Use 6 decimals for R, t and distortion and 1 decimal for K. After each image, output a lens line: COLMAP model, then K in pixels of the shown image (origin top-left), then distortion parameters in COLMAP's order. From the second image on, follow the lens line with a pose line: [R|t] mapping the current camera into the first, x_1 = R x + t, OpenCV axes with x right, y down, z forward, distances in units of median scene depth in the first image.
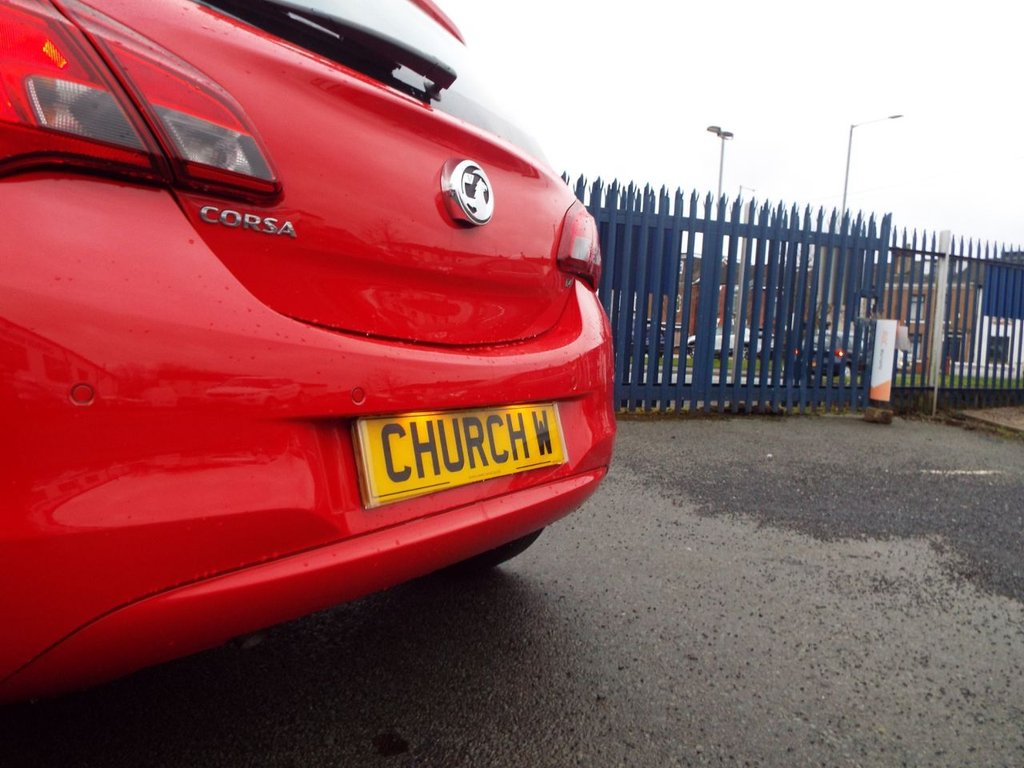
lens RADIAL K [[724.1, 0, 512.3], [0, 724.1, 385.3], [0, 0, 1]] dist [0.024844, -0.001513]
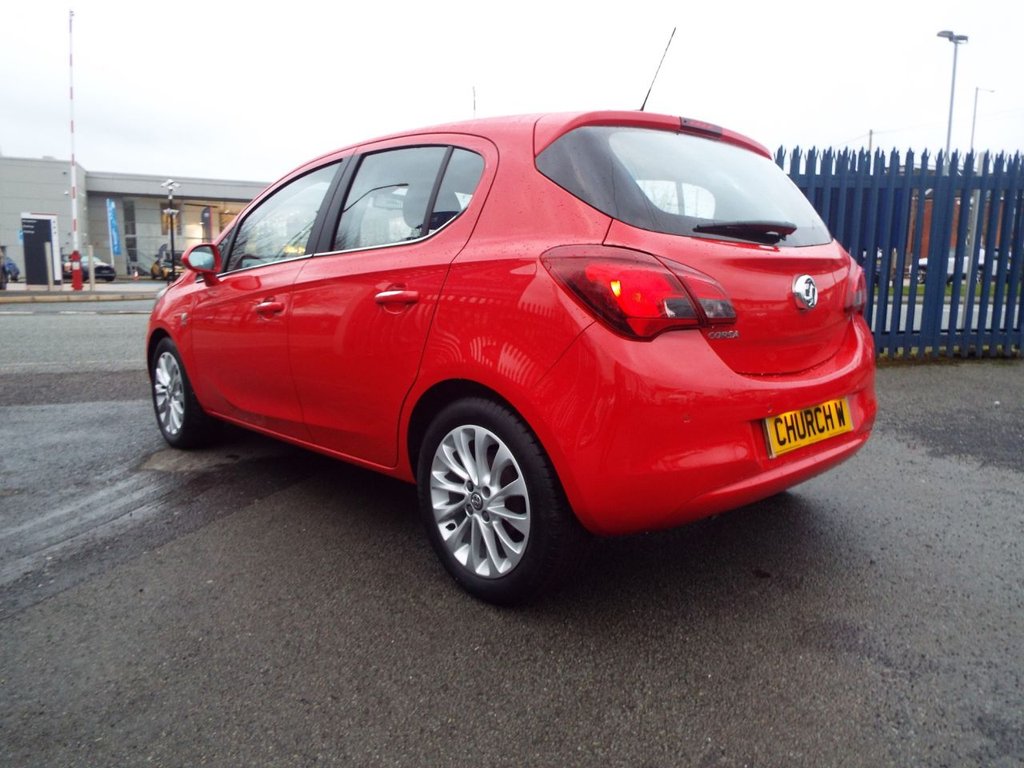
lens RADIAL K [[699.3, 0, 536.7], [0, 699.3, 378.6], [0, 0, 1]] dist [-0.002554, -0.001630]
pose [[0.967976, -0.008074, -0.250912, -0.205057], [0.029134, 0.996342, 0.080333, -0.149905], [0.249346, -0.085070, 0.964671, -0.689878]]
